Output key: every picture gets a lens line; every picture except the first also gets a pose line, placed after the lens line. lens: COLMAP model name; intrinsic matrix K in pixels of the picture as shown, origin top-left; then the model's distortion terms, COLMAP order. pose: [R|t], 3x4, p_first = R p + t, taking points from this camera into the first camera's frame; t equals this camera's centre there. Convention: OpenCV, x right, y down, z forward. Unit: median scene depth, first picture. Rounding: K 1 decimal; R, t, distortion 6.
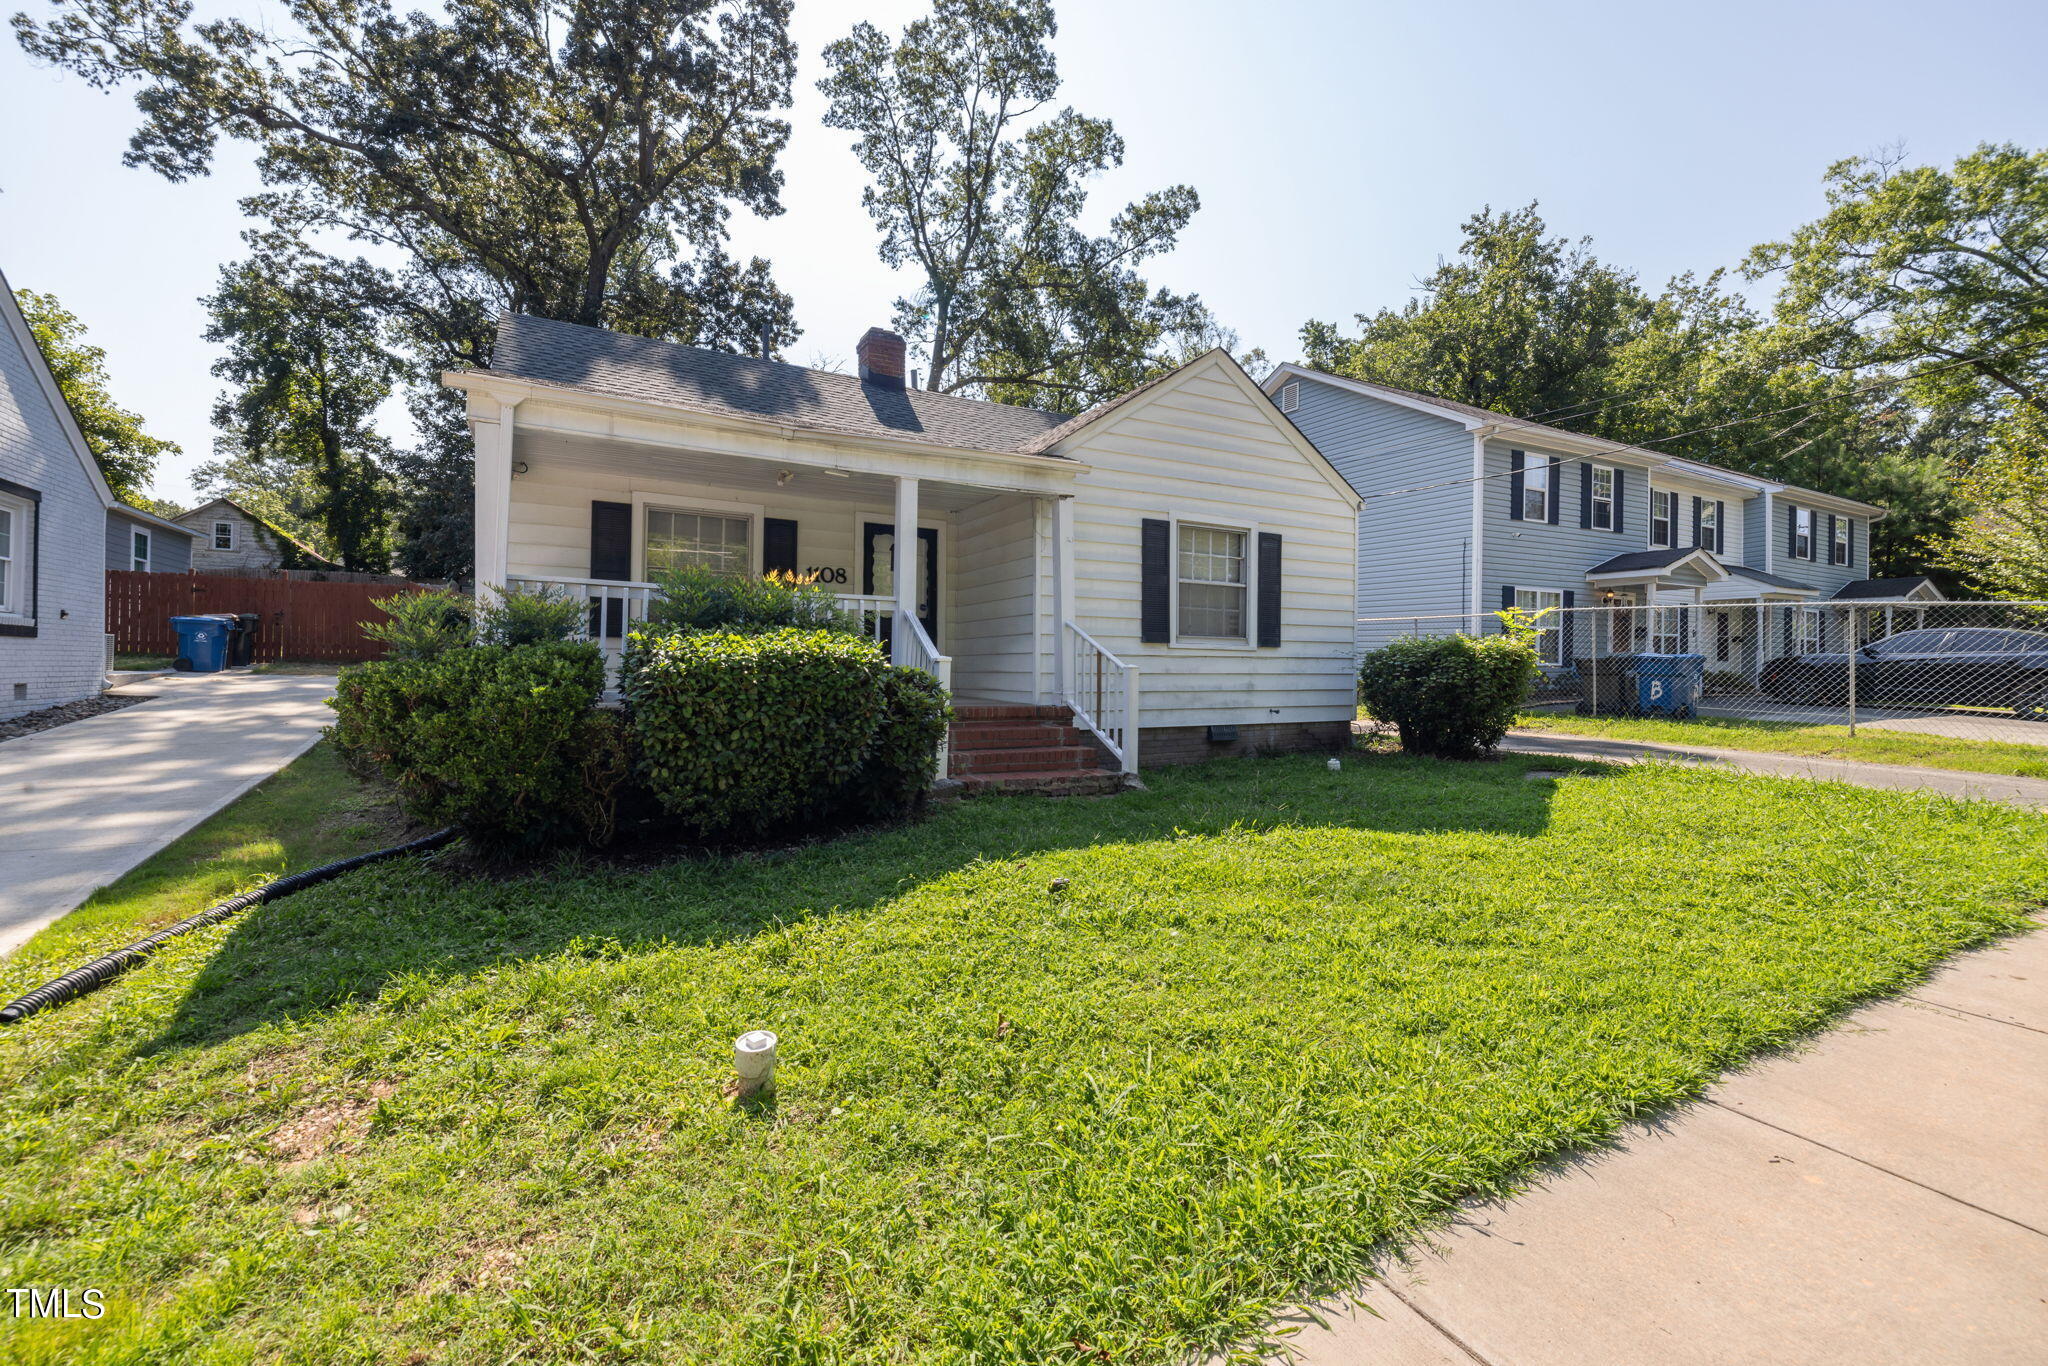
lens RADIAL K [[848.7, 0, 1010.0], [0, 848.7, 660.1], [0, 0, 1]] dist [-0.000751, -0.000144]
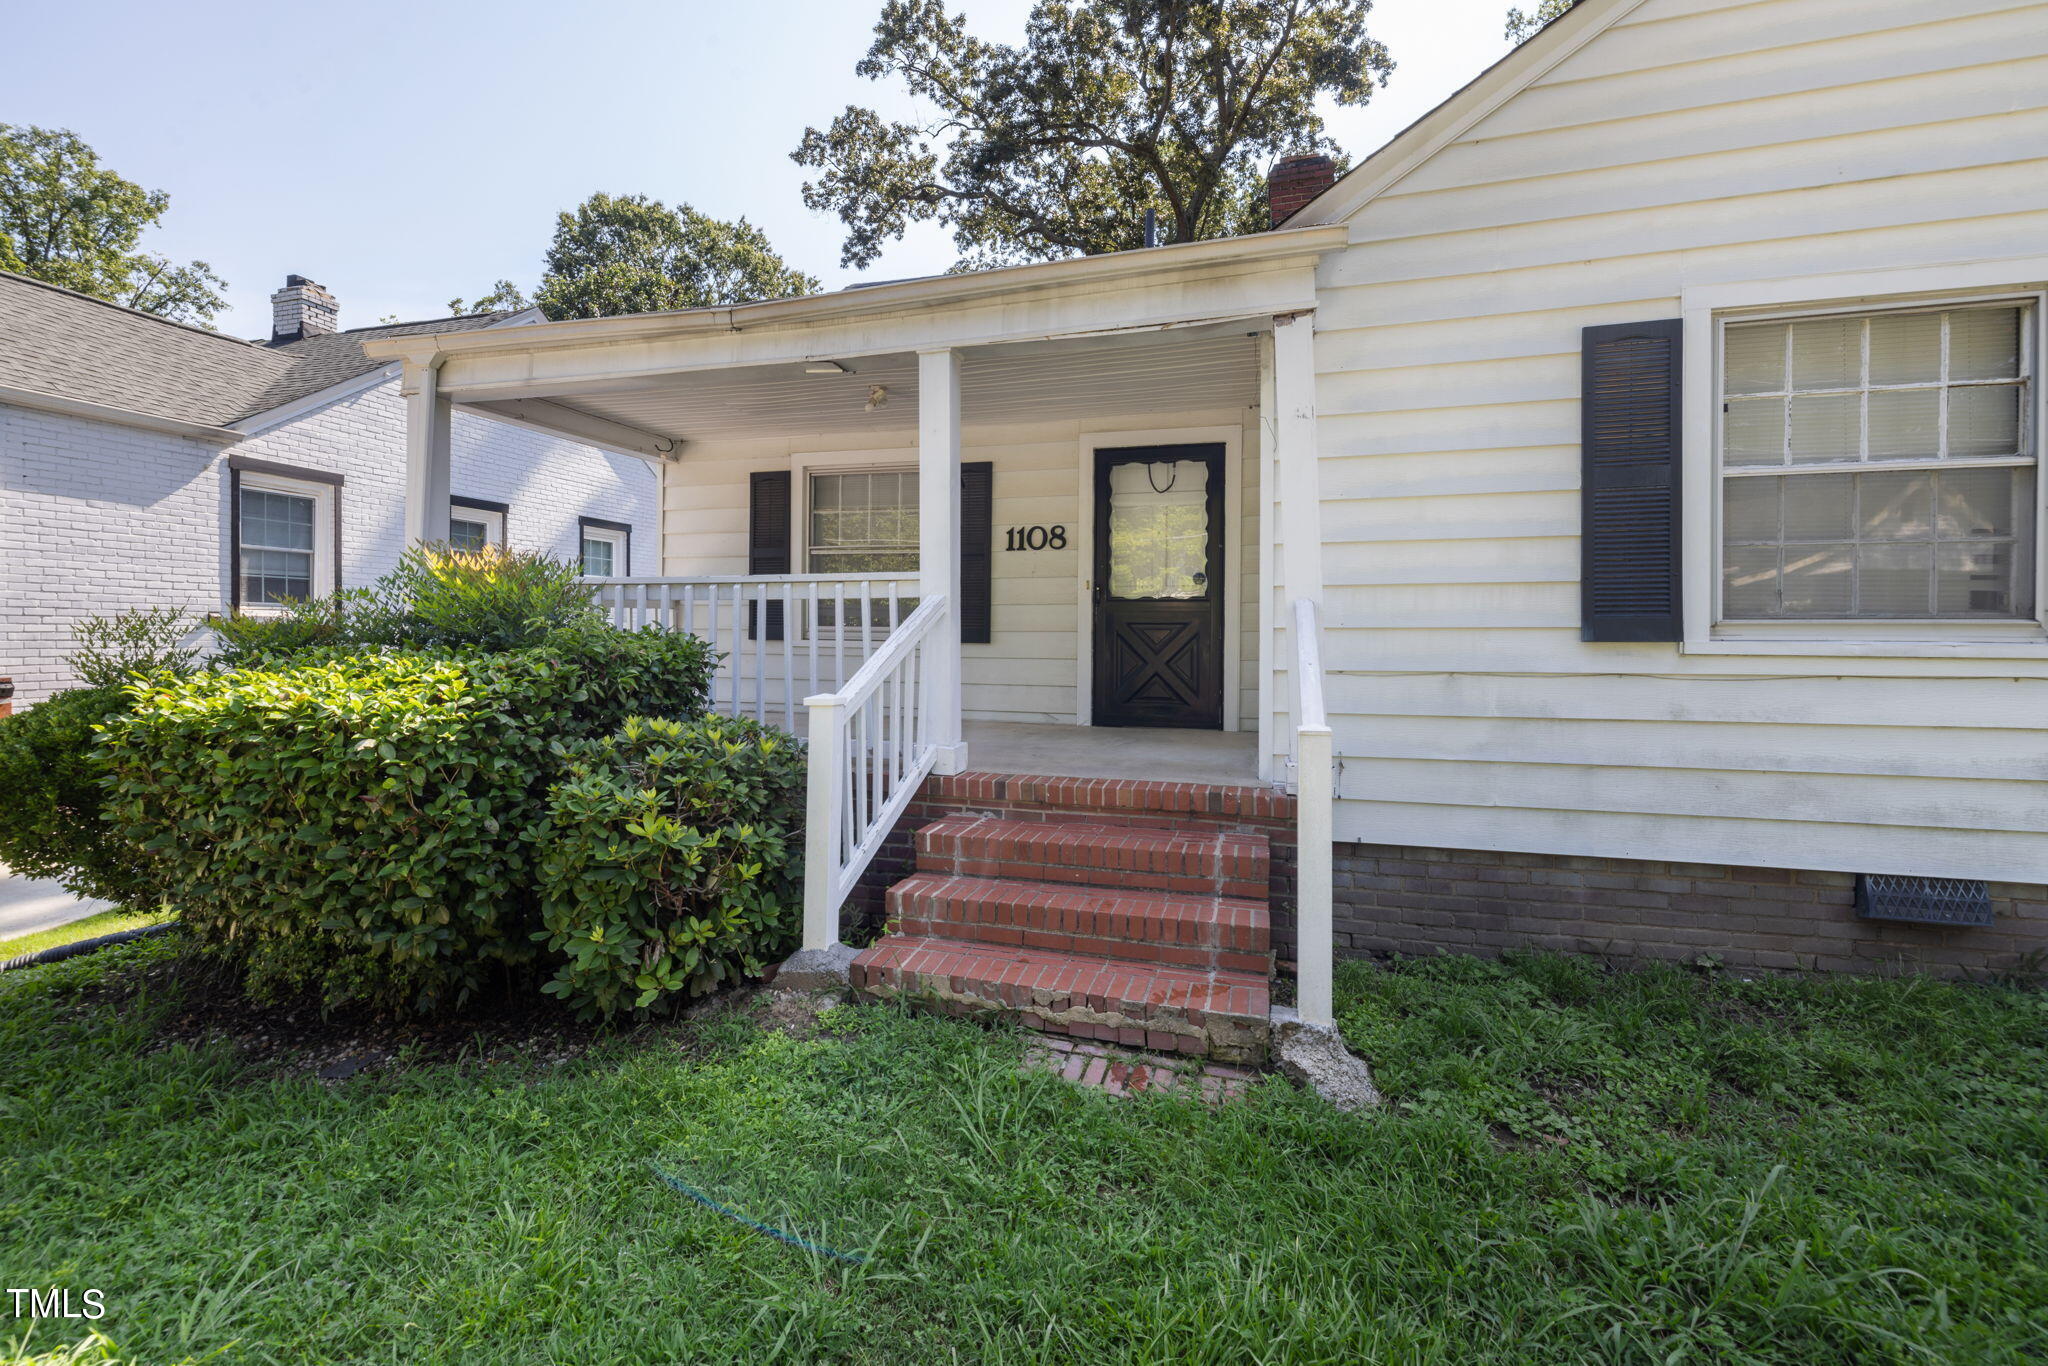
lens RADIAL K [[876.4, 0, 1013.2], [0, 876.4, 635.3], [0, 0, 1]] dist [0.001600, -0.000268]
pose [[0.714517, -0.006979, -0.699584, 0.076288], [0.011894, 0.999927, 0.002172, -0.008356], [0.699517, -0.009873, 0.714547, 0.157498]]
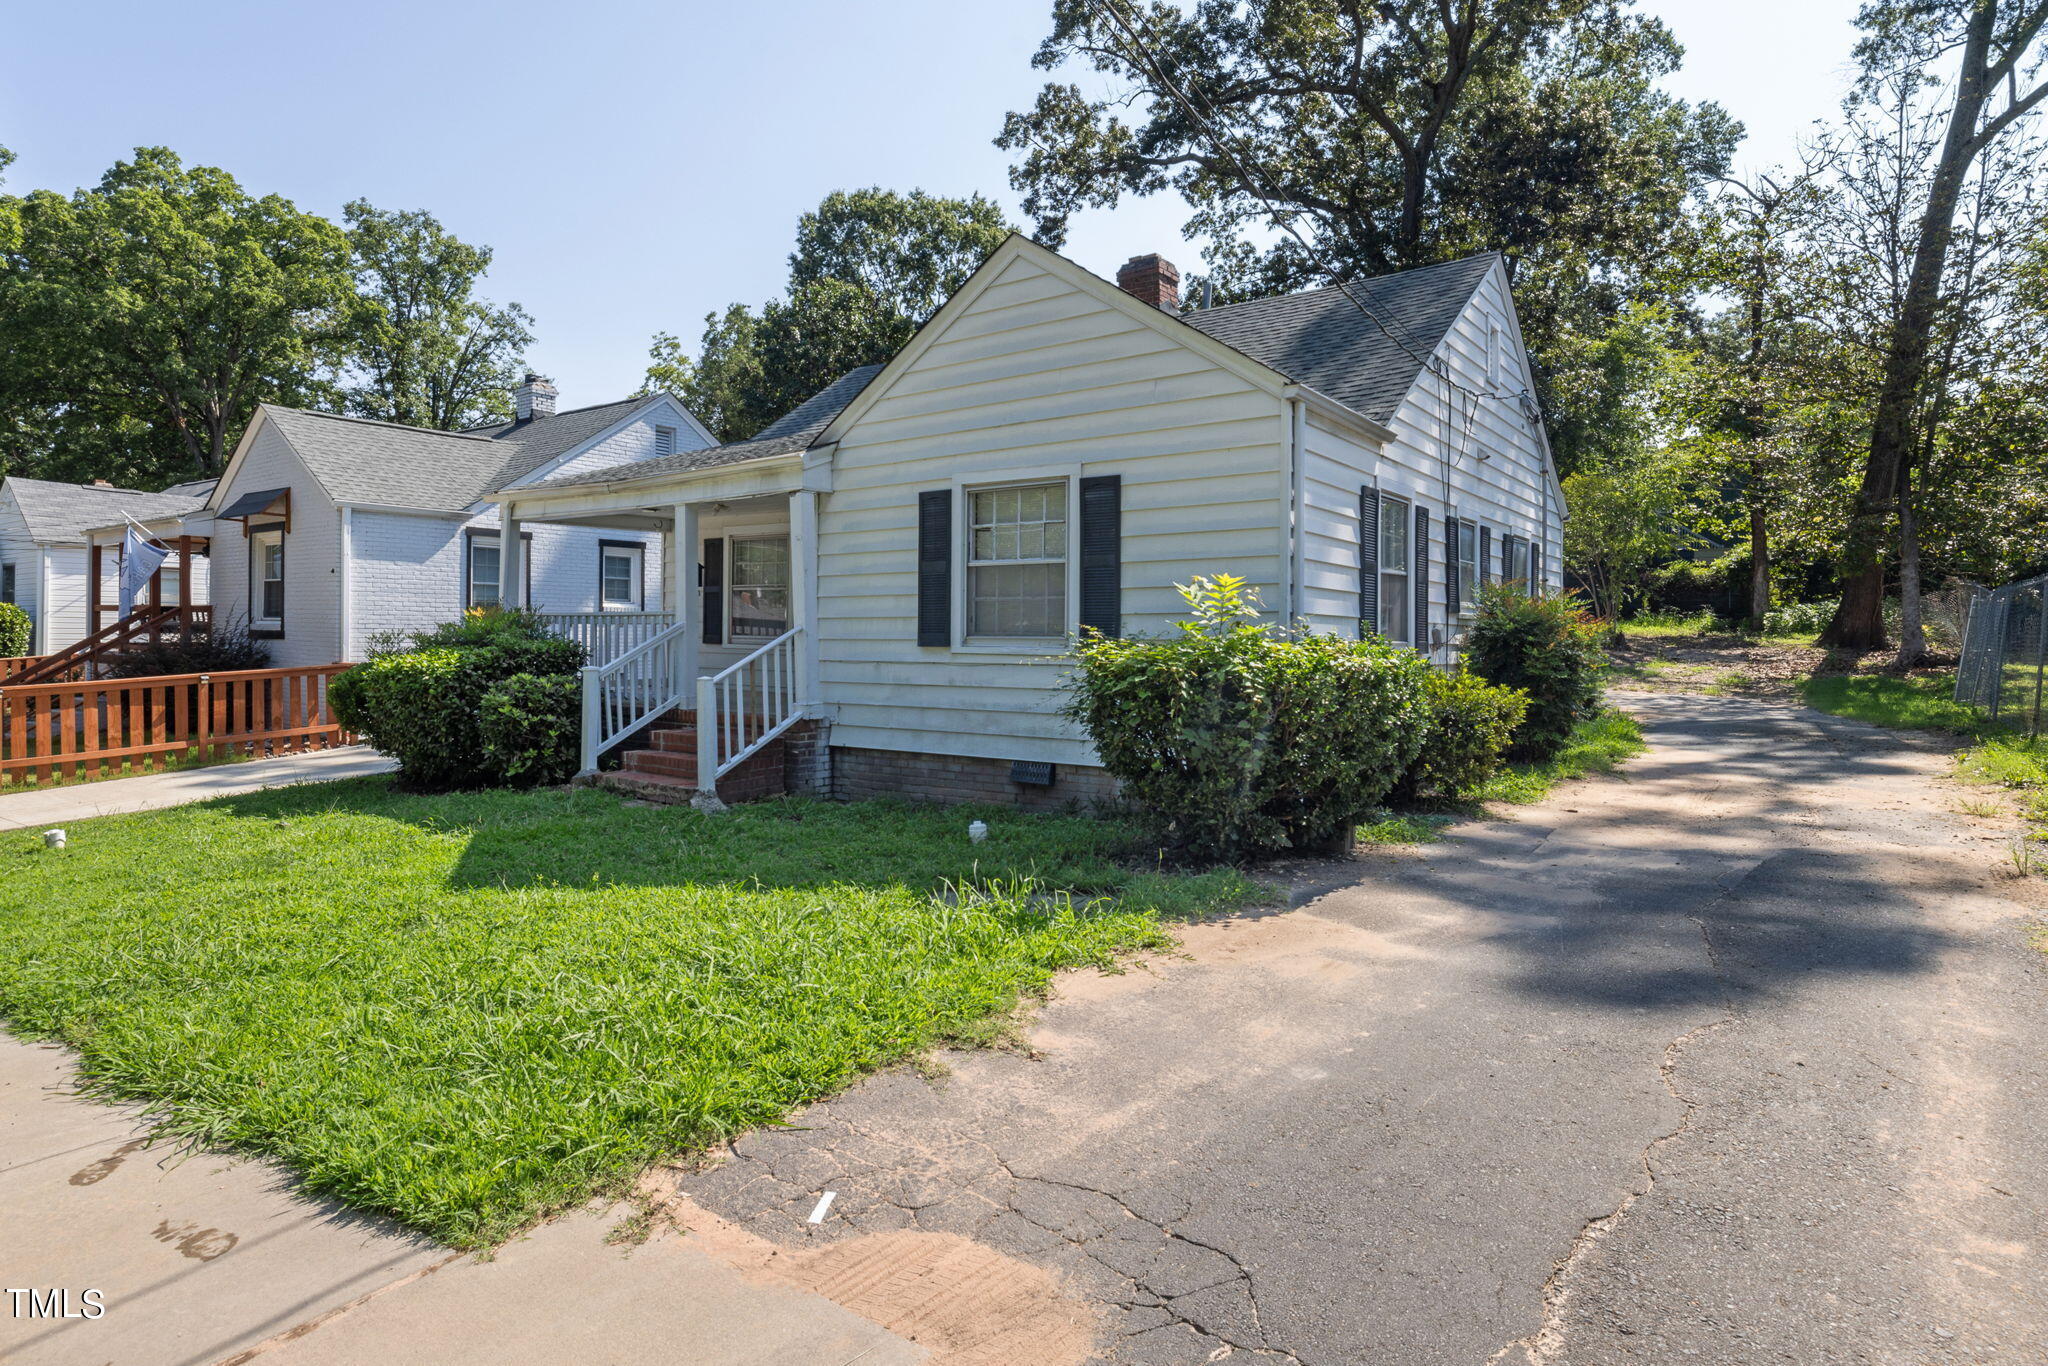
lens RADIAL K [[1120.7, 0, 1020.4], [0, 1120.7, 627.0], [0, 0, 1]] dist [0.000357, 0.000020]
pose [[0.438502, -0.014169, -0.898618, 0.348818], [0.009061, 0.999895, -0.011344, -0.007948], [0.898684, -0.003168, 0.438585, 0.187324]]
